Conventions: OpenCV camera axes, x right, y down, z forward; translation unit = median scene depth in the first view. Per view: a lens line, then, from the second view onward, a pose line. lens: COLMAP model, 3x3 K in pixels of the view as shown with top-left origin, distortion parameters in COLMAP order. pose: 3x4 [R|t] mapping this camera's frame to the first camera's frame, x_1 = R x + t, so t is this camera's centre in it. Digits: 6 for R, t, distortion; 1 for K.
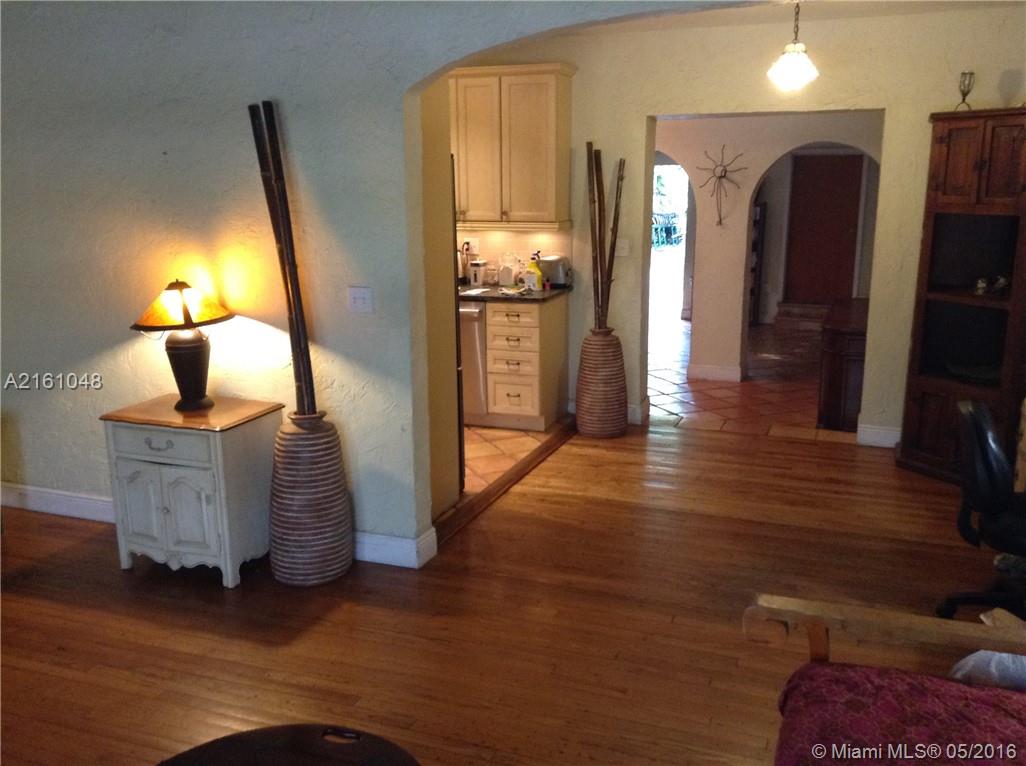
lens RADIAL K [[985.9, 0, 513.0], [0, 985.9, 383.0], [0, 0, 1]] dist [0.008210, -0.001344]
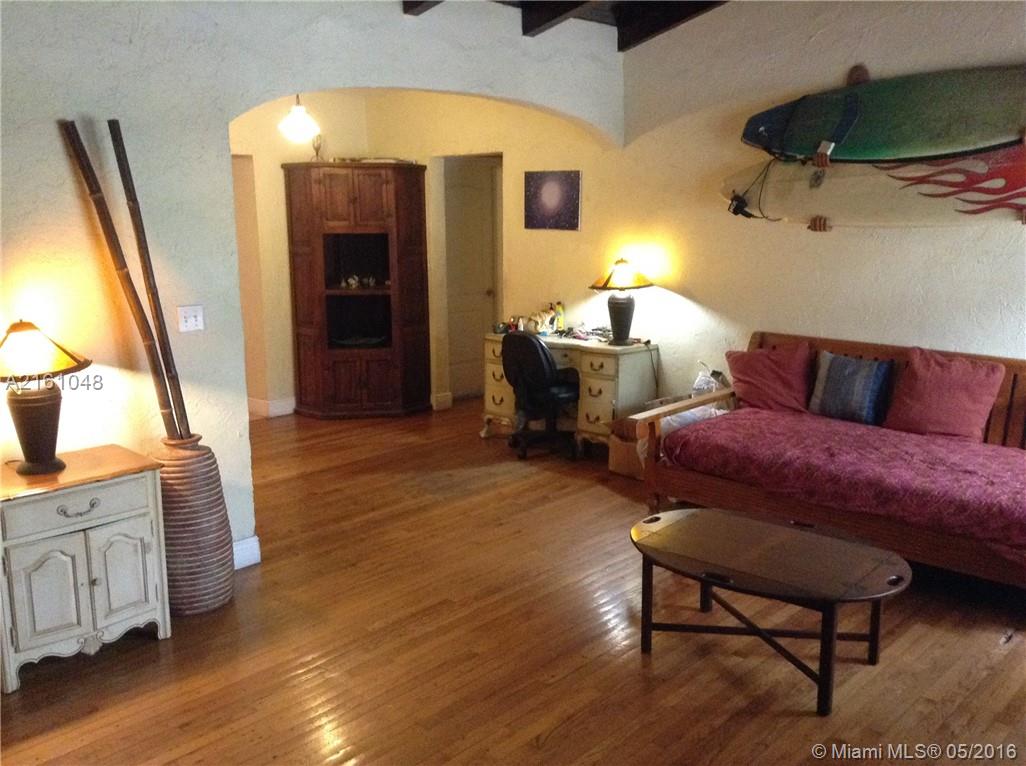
lens RADIAL K [[930.2, 0, 518.8], [0, 930.2, 382.0], [0, 0, 1]] dist [0.039302, -0.004841]
pose [[0.387516, -0.164914, 0.906992, -0.901792], [0.197574, 0.975864, 0.093022, -0.043334], [-0.900442, 0.143151, 0.410746, 0.300109]]
